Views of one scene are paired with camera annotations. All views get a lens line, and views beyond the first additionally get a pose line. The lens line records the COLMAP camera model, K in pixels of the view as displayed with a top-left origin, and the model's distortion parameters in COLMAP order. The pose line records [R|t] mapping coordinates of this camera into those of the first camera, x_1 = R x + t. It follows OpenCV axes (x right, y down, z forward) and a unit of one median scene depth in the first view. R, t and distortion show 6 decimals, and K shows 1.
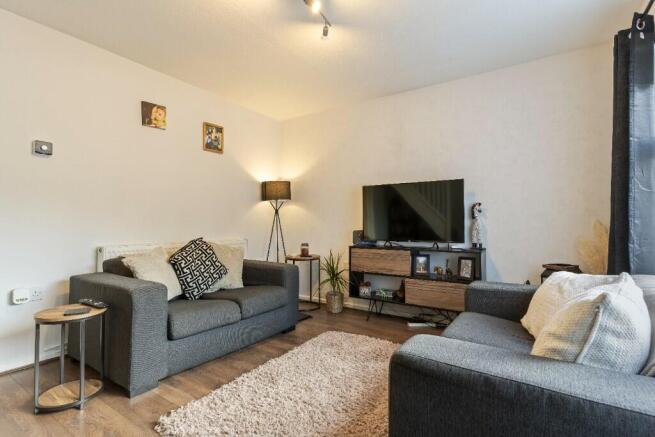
lens RADIAL K [[316.3, 0, 325.7], [0, 316.3, 216.9], [0, 0, 1]] dist [0.001906, -0.000006]
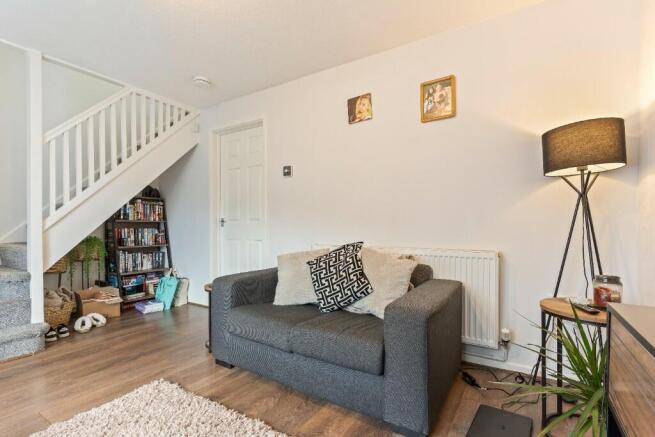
lens RADIAL K [[316.3, 0, 325.2], [0, 316.3, 220.5], [0, 0, 1]] dist [0.001906, -0.000006]
pose [[0.016203, 0.007379, -0.999841, 0.341963], [0.041047, 0.999125, 0.008039, 0.000664], [0.999026, -0.041170, 0.015886, 0.741417]]
